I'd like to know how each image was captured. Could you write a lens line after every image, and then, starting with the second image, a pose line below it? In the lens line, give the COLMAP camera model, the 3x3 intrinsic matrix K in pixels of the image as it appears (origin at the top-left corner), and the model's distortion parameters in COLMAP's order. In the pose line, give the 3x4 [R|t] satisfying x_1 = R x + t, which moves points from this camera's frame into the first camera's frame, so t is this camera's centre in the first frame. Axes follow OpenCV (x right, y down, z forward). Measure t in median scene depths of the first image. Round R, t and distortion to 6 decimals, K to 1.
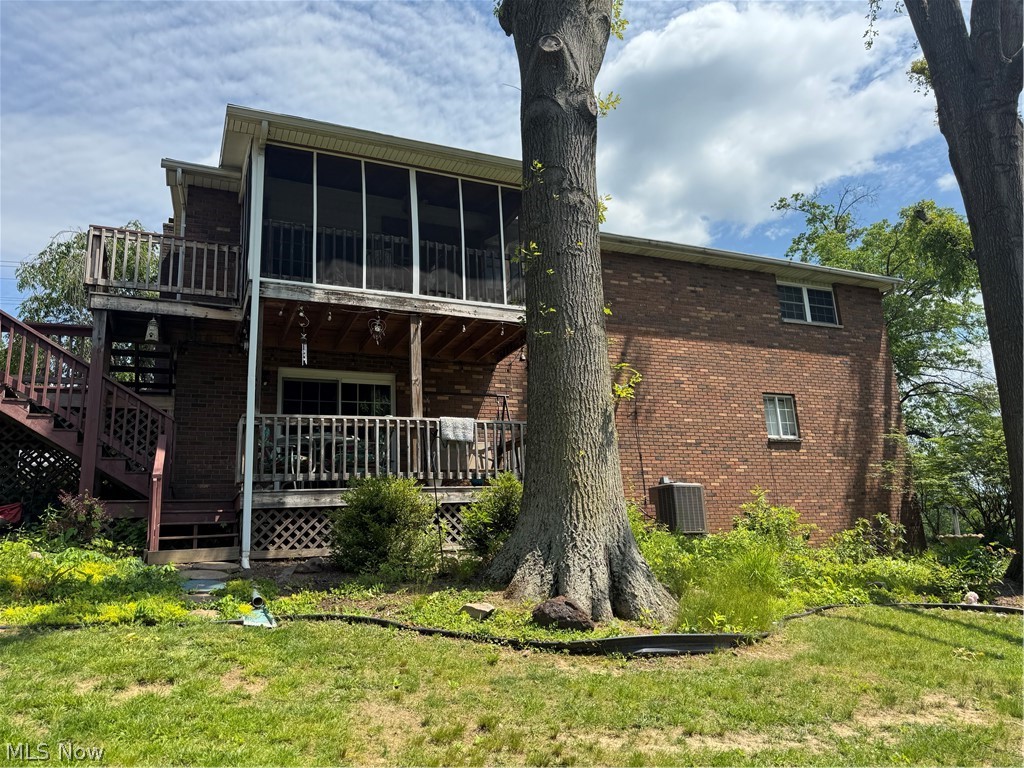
lens RADIAL K [[719.6, 0, 510.7], [0, 719.6, 388.9], [0, 0, 1]] dist [0.128457, -0.208105]
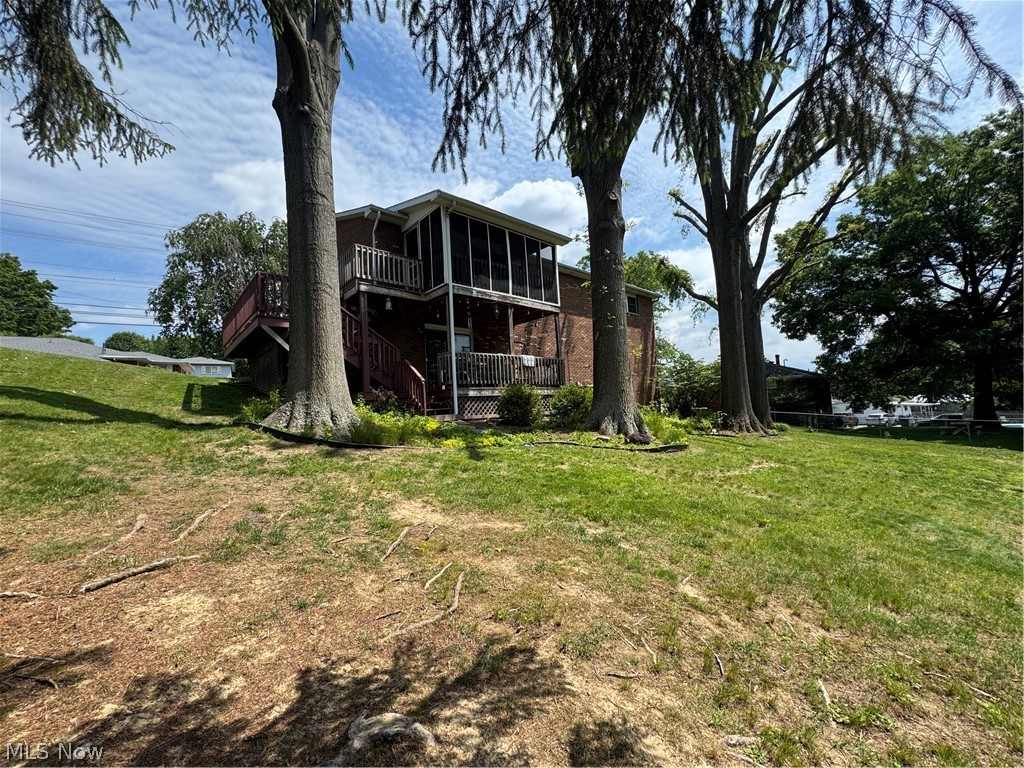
lens RADIAL K [[411.9, 0, 512.2], [0, 411.9, 386.9], [0, 0, 1]] dist [-0.001594, 0.000004]
pose [[0.948546, 0.015757, 0.316248, -0.514871], [-0.064992, 0.987185, 0.145749, -0.043966], [-0.309899, -0.158803, 0.937414, -0.152709]]
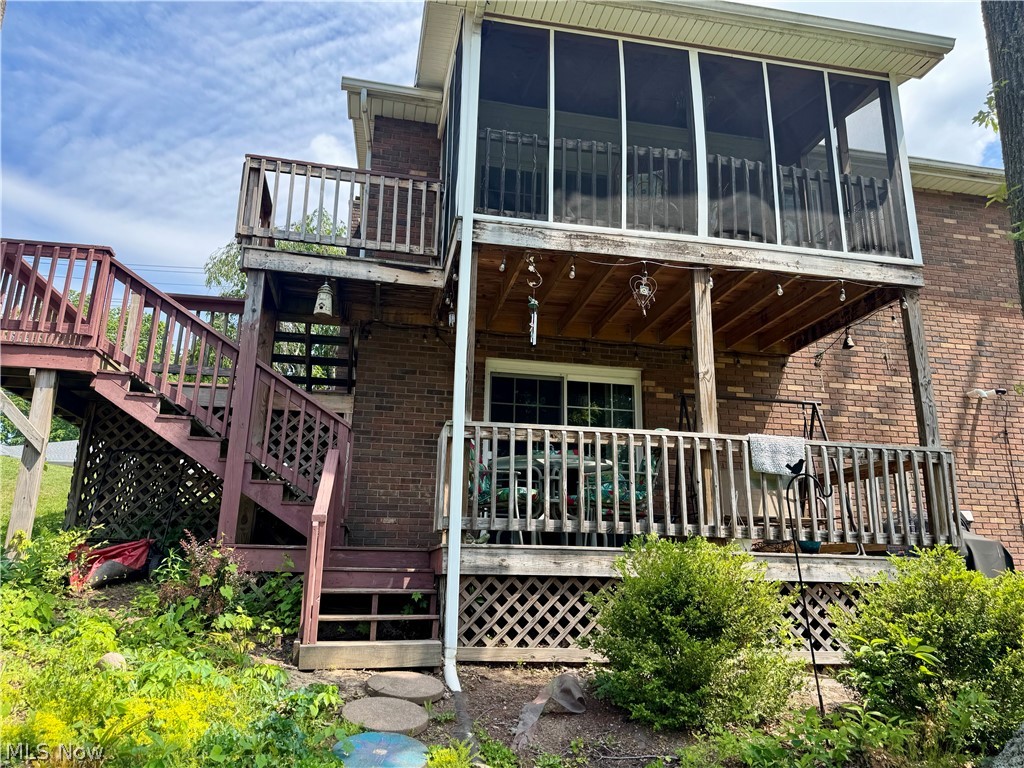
lens RADIAL K [[719.6, 0, 510.7], [0, 719.6, 388.9], [0, 0, 1]] dist [0.128457, -0.208105]
pose [[0.973158, 0.009578, -0.229938, -0.152763], [-0.013553, 0.999785, -0.015714, 0.014193], [0.229737, 0.018408, 0.973079, 0.362110]]
